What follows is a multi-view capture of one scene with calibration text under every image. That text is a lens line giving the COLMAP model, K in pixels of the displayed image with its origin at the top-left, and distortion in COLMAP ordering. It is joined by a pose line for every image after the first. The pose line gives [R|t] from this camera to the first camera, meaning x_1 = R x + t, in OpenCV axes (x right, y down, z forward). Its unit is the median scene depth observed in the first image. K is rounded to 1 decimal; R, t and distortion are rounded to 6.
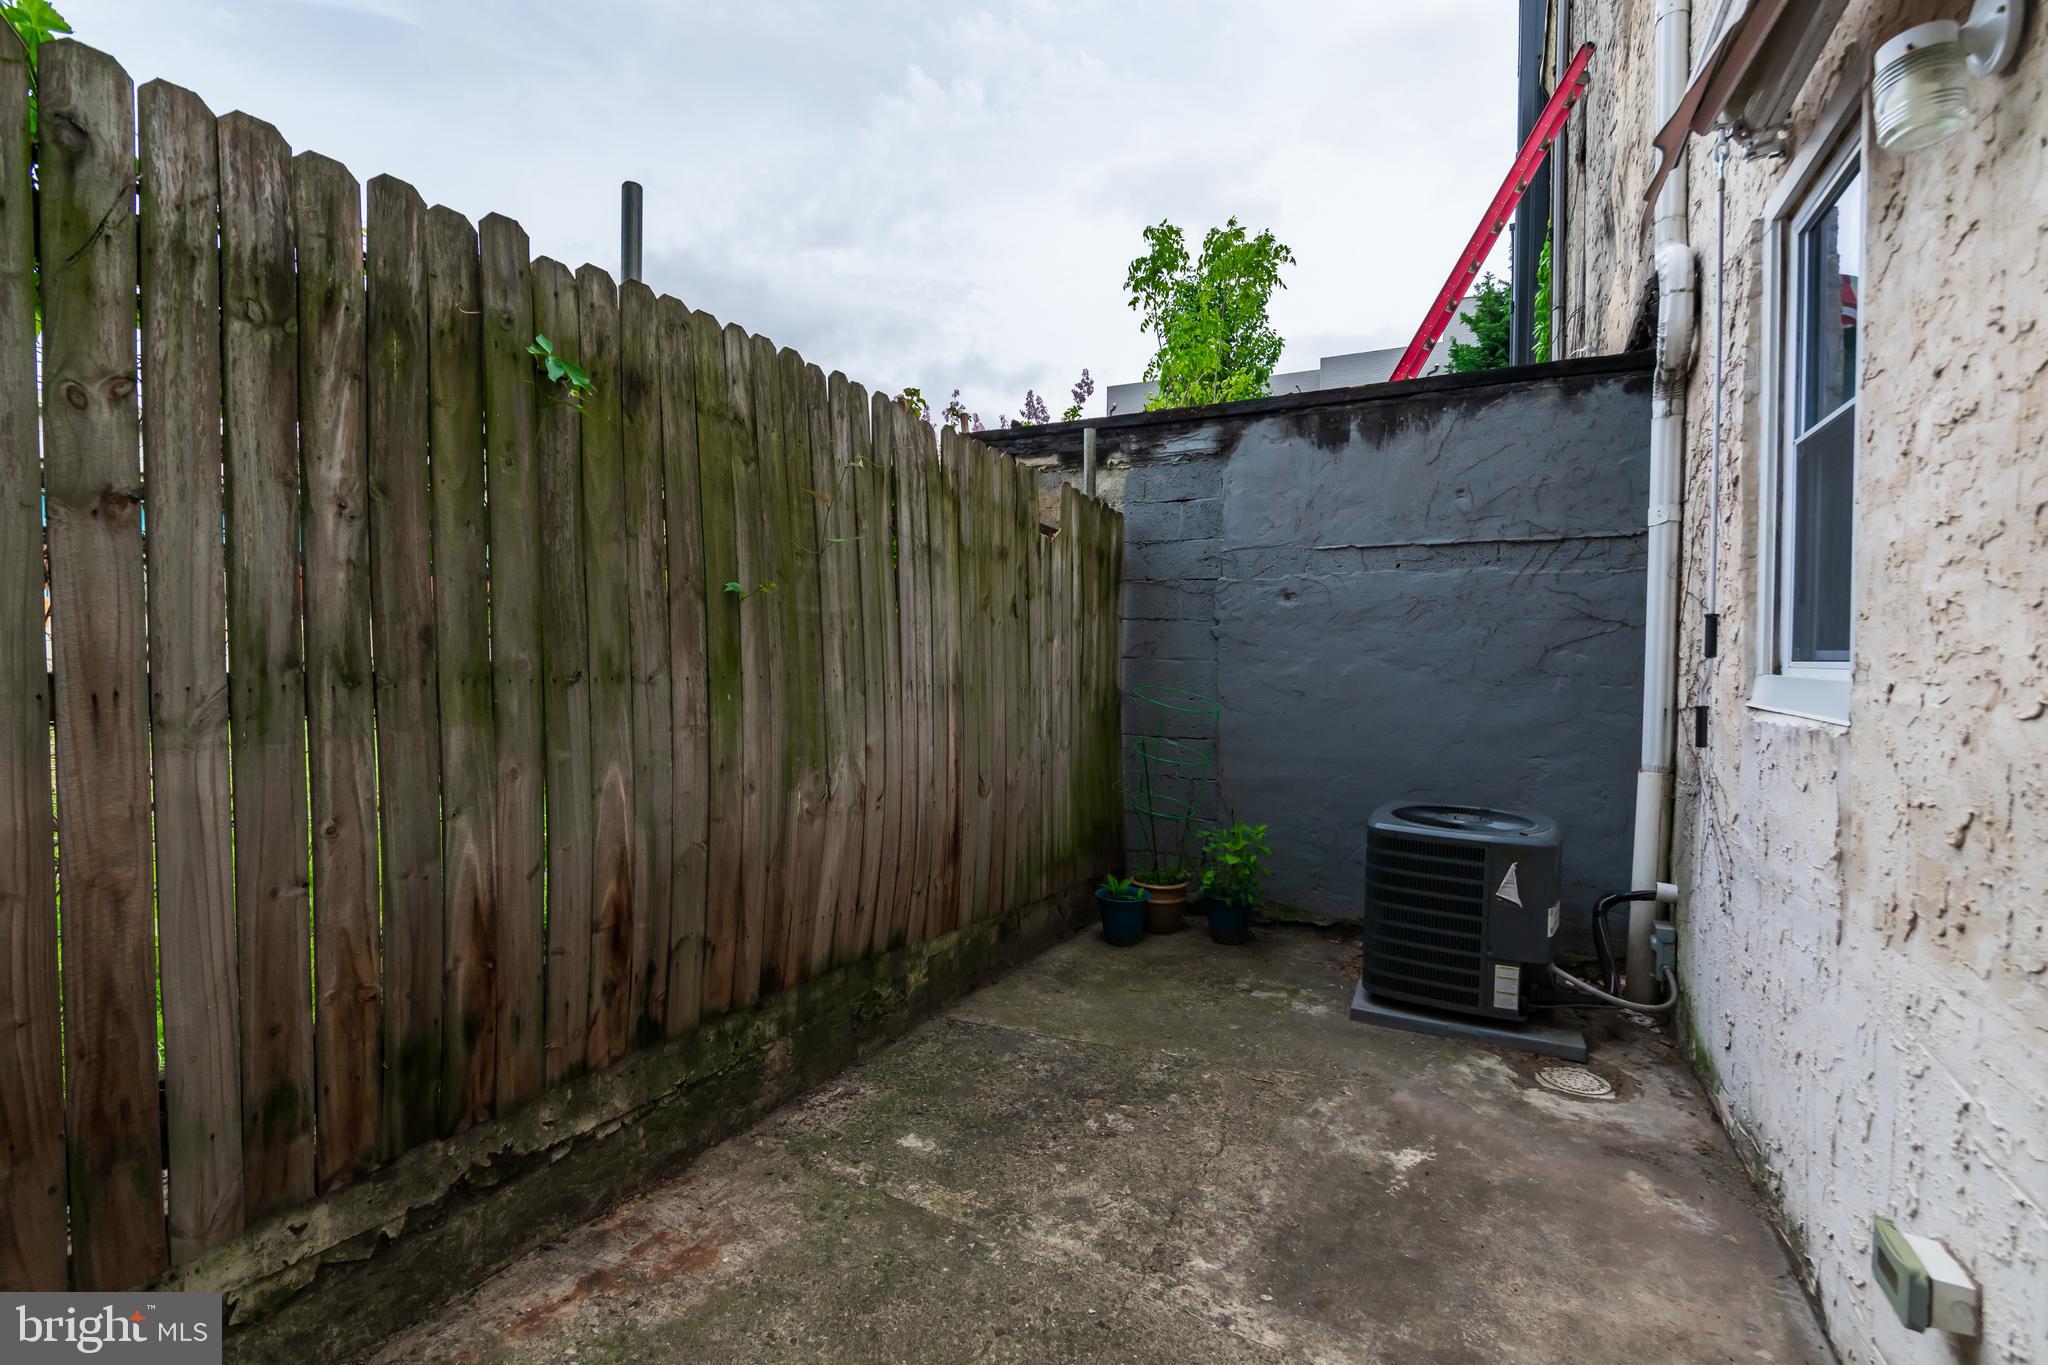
lens RADIAL K [[861.9, 0, 985.4], [0, 861.9, 657.6], [0, 0, 1]] dist [-0.000626, 0.009877]
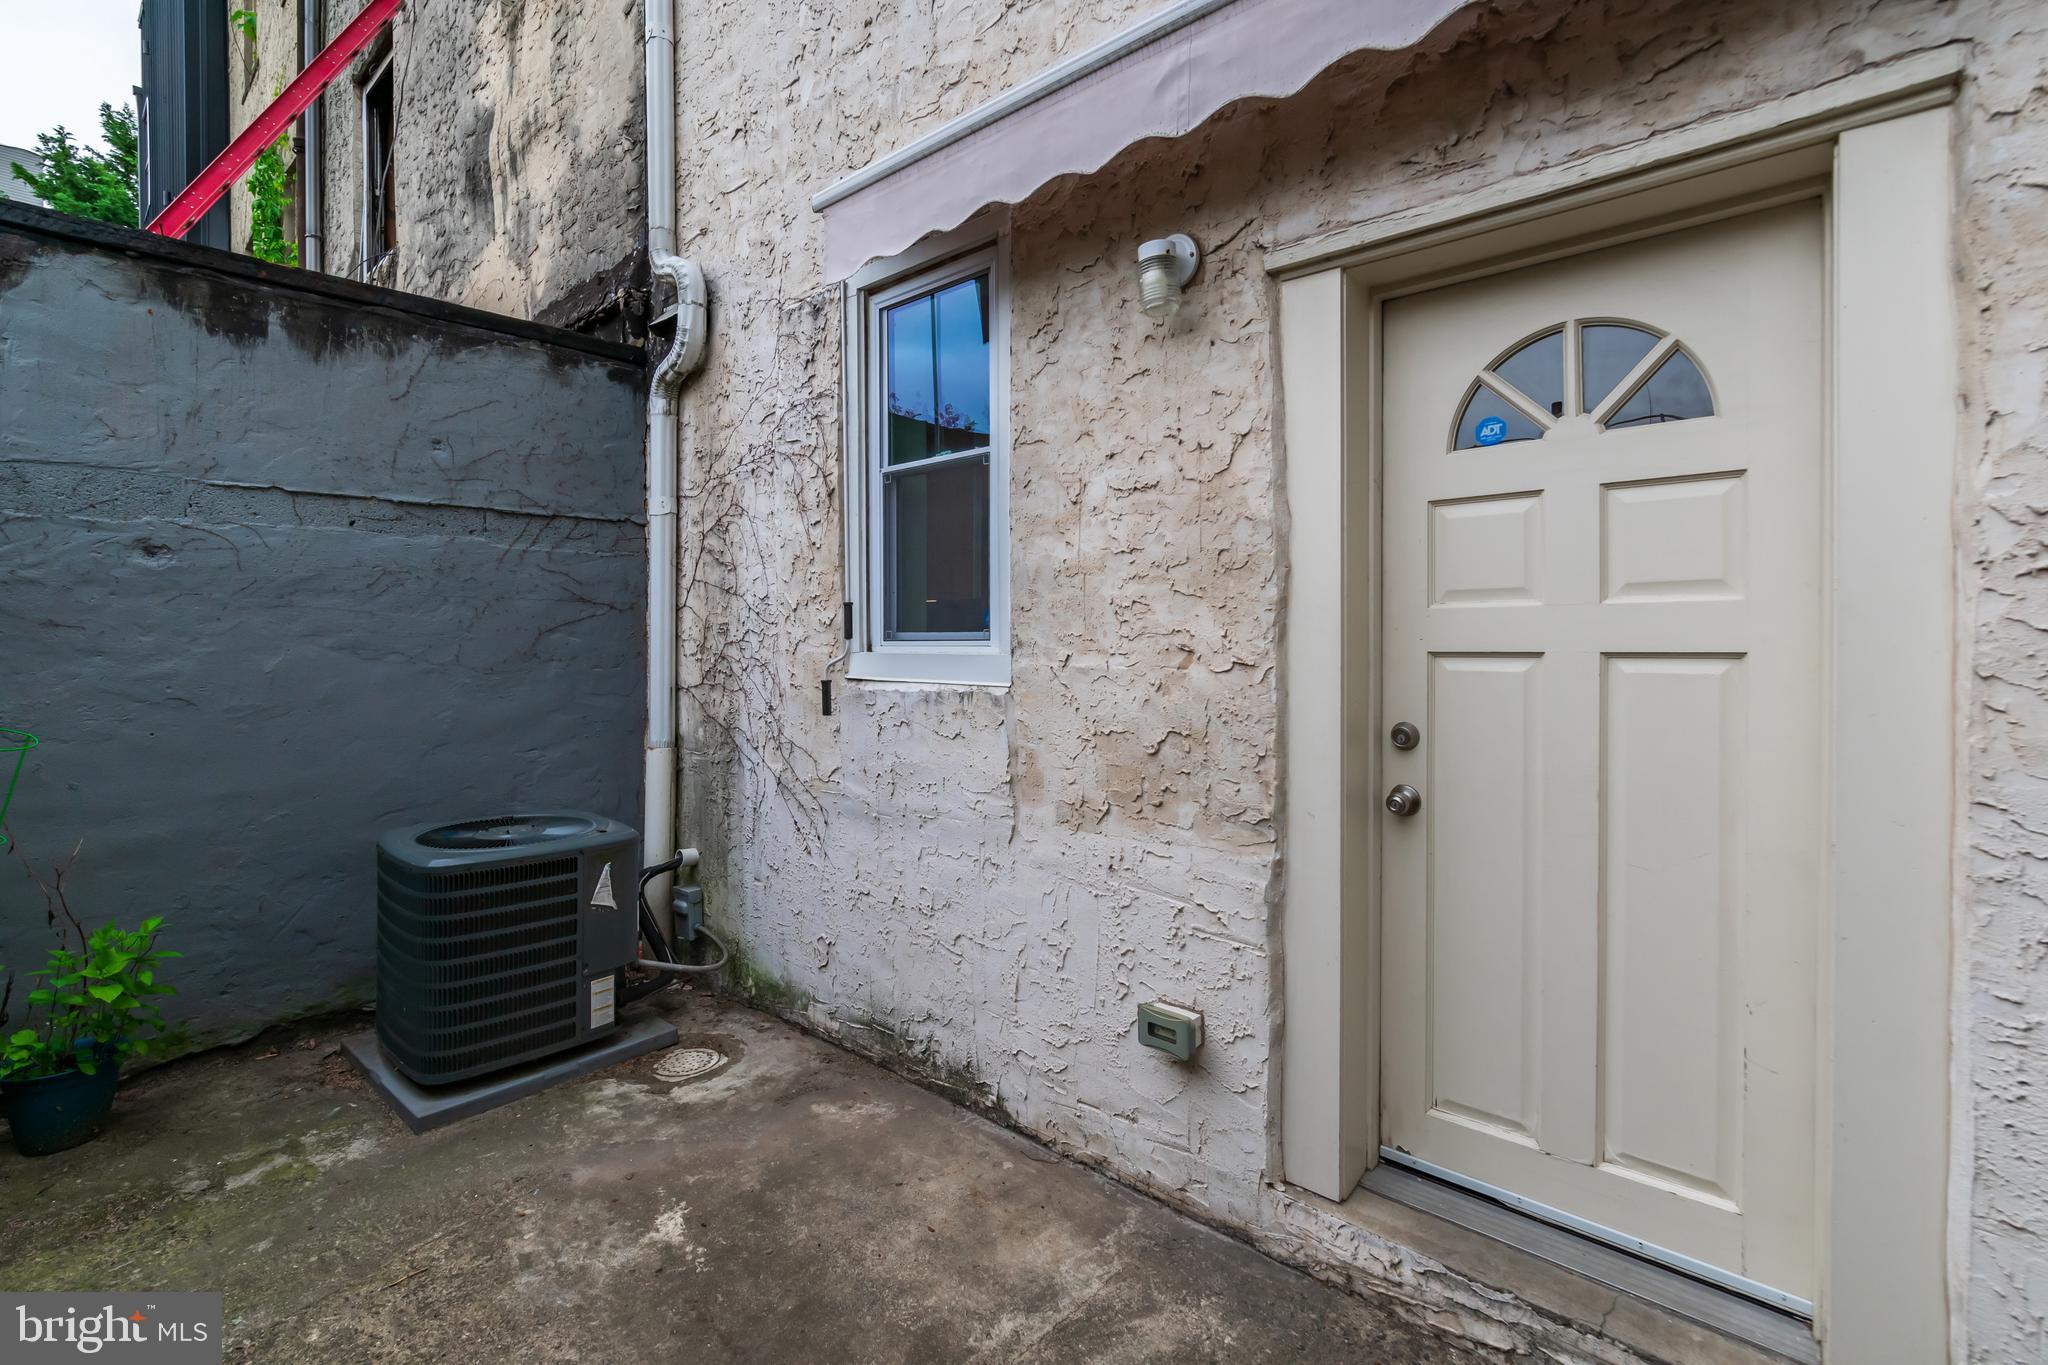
lens RADIAL K [[927.2, 0, 1021.1], [0, 927.2, 632.6], [0, 0, 1]] dist [0.016744, 0.000906]
pose [[0.257570, -0.005315, 0.966245, -0.237862], [0.012980, 0.999914, 0.002040, -0.005848], [-0.966172, 0.012016, 0.257617, 0.312930]]
